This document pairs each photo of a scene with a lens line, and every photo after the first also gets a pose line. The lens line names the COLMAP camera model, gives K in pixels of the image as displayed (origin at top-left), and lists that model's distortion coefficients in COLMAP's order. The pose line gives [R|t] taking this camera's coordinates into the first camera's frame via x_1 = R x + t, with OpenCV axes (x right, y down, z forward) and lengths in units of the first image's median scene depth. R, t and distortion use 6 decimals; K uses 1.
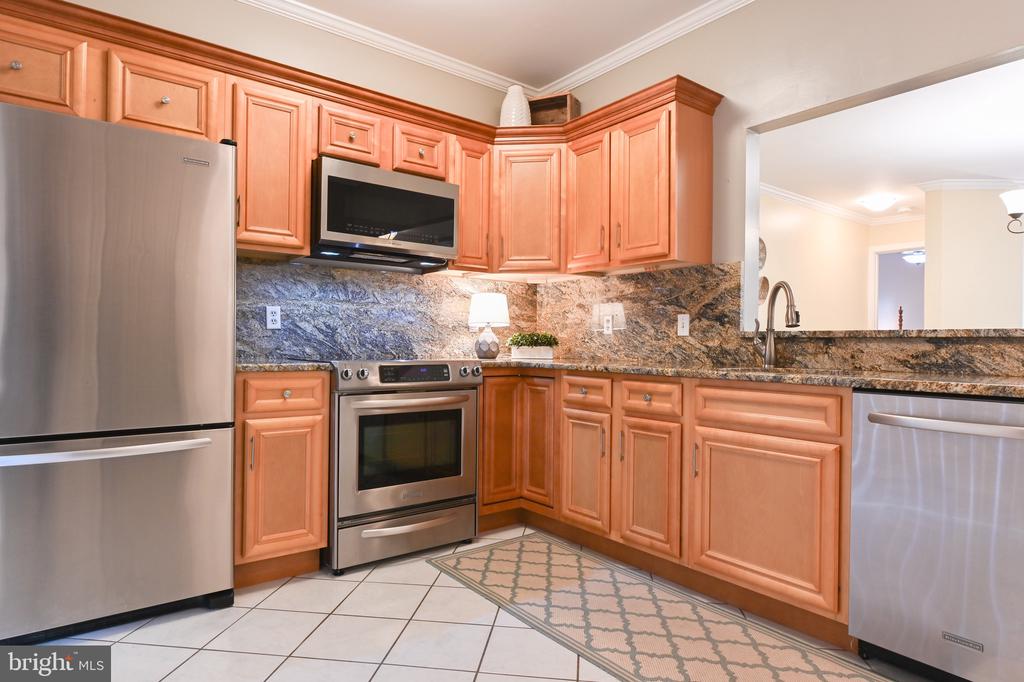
lens RADIAL K [[590.7, 0, 515.8], [0, 590.7, 345.2], [0, 0, 1]] dist [-0.001502, 0.000200]
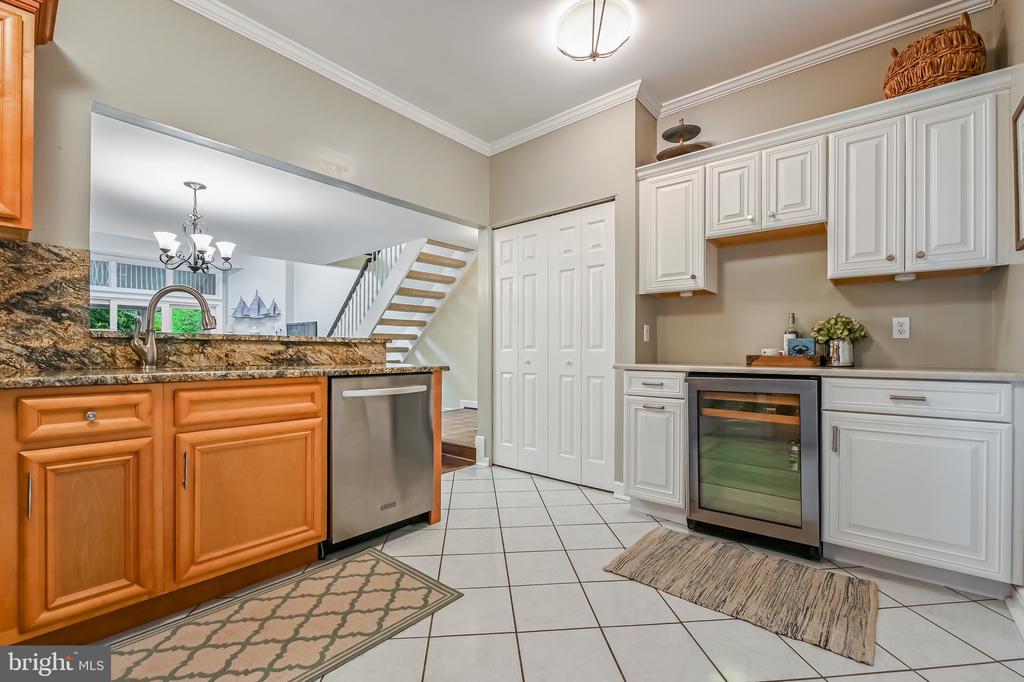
lens RADIAL K [[442.1, 0, 510.9], [0, 442.1, 352.6], [0, 0, 1]] dist [-0.000332, -0.000251]
pose [[-0.204816, -0.015521, 0.978677, -0.390132], [-0.005591, 0.999877, 0.014687, -0.003029], [-0.978784, -0.002464, -0.204878, 0.519192]]
